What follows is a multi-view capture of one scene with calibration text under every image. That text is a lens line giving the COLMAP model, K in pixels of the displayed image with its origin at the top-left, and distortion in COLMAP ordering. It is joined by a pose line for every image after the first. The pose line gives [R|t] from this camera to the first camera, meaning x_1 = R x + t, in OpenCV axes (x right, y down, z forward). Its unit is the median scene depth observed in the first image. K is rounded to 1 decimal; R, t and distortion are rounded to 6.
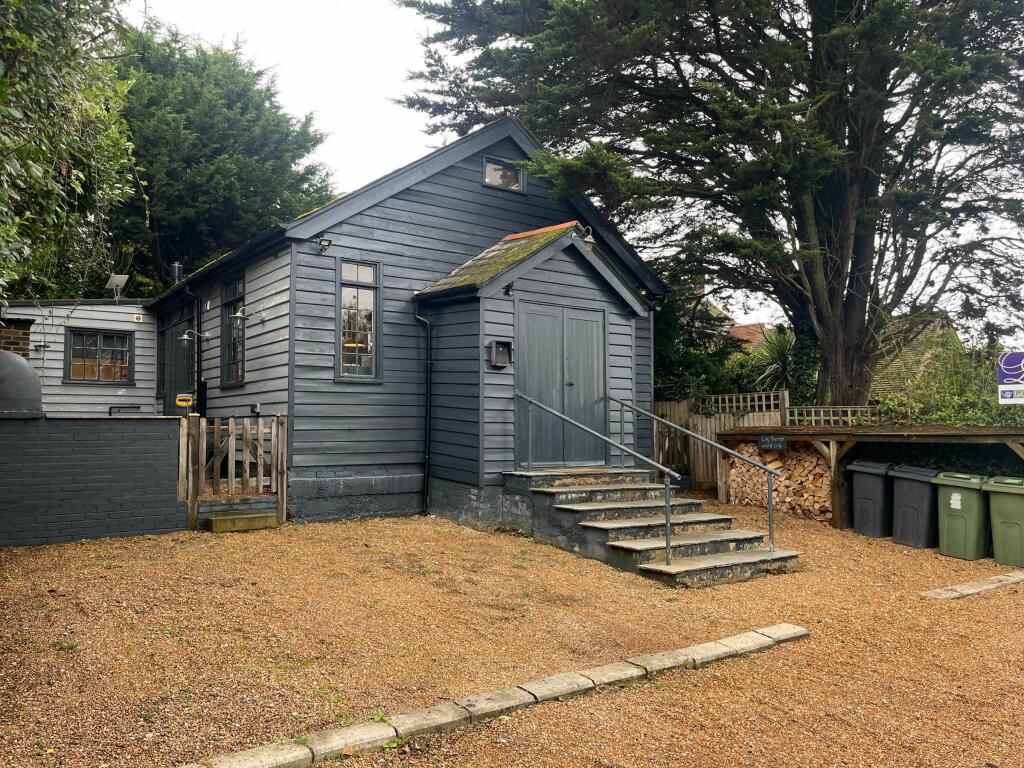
lens RADIAL K [[778.8, 0, 518.8], [0, 778.8, 388.7], [0, 0, 1]] dist [0.048065, -0.023549]
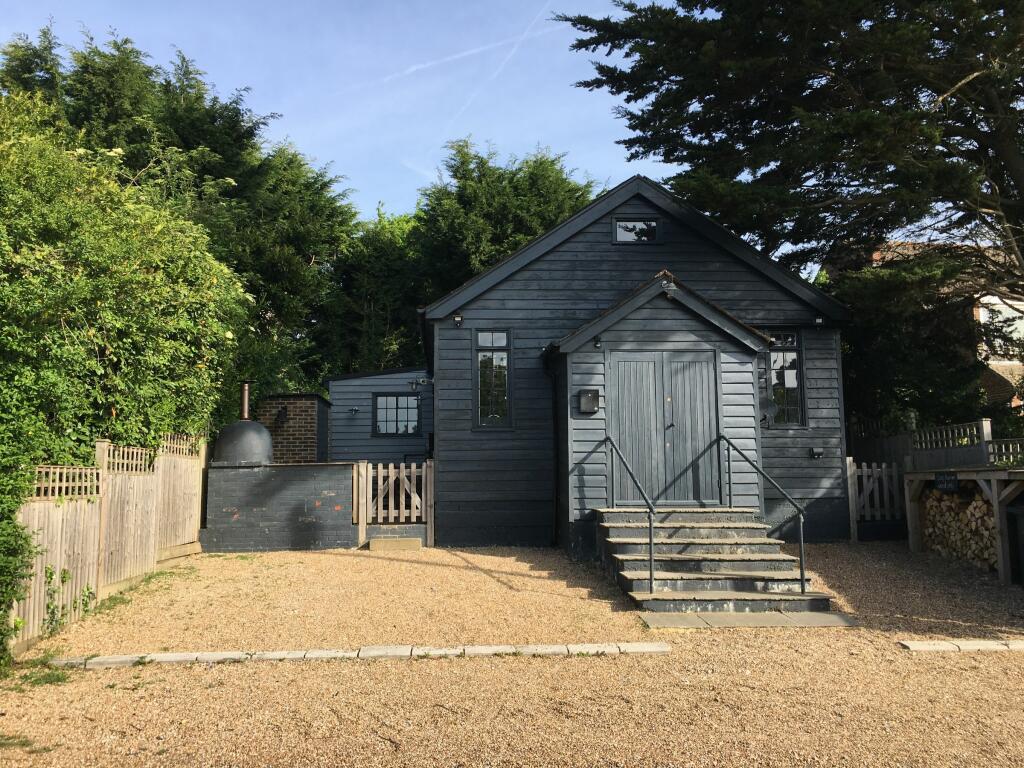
lens RADIAL K [[868.0, 0, 512.2], [0, 868.0, 381.6], [0, 0, 1]] dist [0.061970, -0.068412]
pose [[0.838350, -0.066701, -0.541037, 0.532569], [0.039354, 0.997302, -0.061971, -0.000026], [0.543710, 0.030662, 0.838713, -0.093489]]
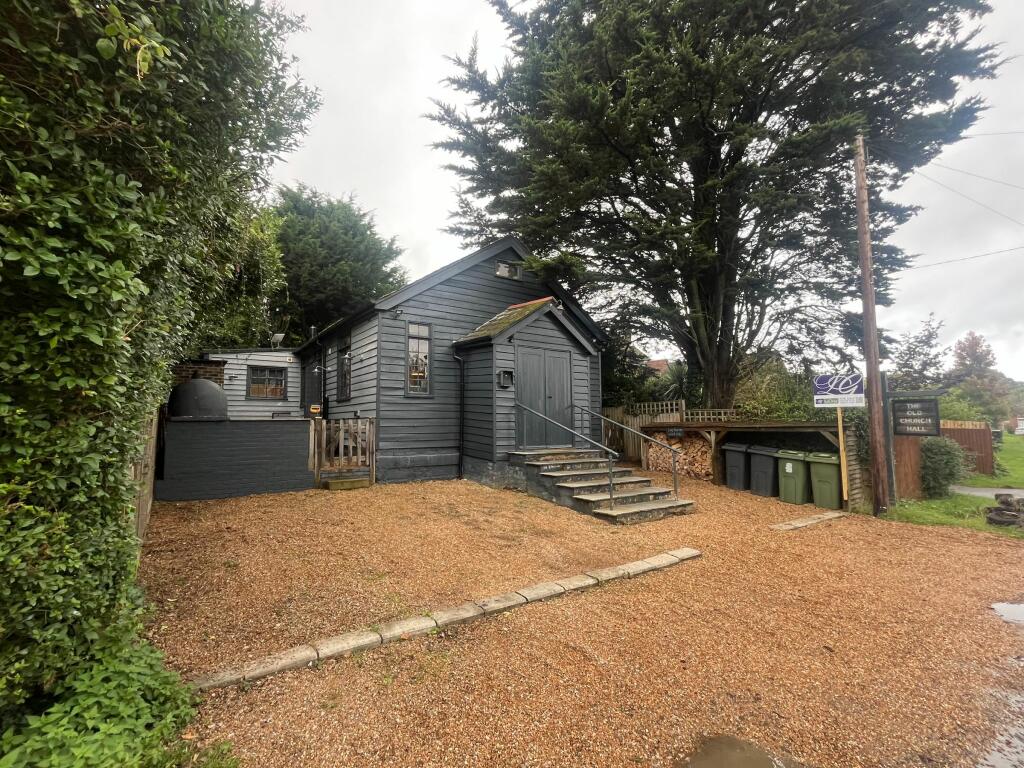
lens RADIAL K [[468.5, 0, 510.0], [0, 468.5, 390.5], [0, 0, 1]] dist [0.002869, 0.000995]
pose [[0.999734, -0.008363, -0.021476, 0.004778], [0.007929, 0.999765, -0.020186, -0.000700], [0.021640, 0.020011, 0.999566, 0.026612]]
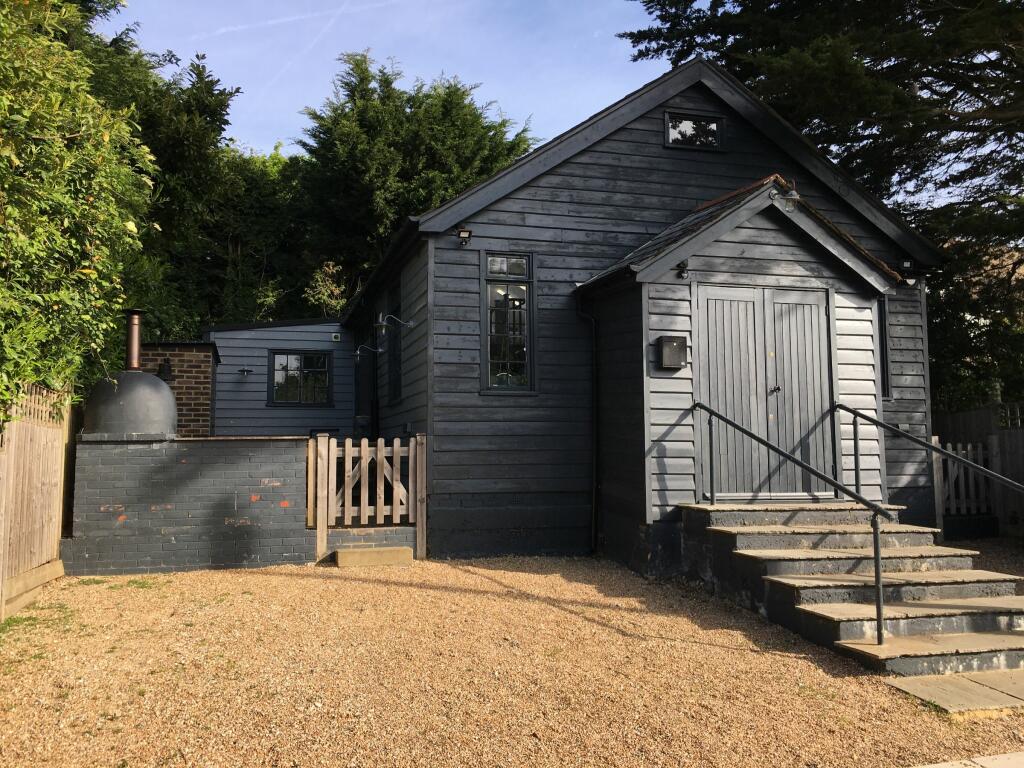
lens RADIAL K [[868.0, 0, 511.6], [0, 868.0, 379.9], [0, 0, 1]] dist [0.061970, -0.068412]
pose [[0.933980, -0.035643, -0.355543, 0.130938], [0.024084, 0.999029, -0.036887, 0.010450], [0.356512, 0.025889, 0.933932, 0.119824]]
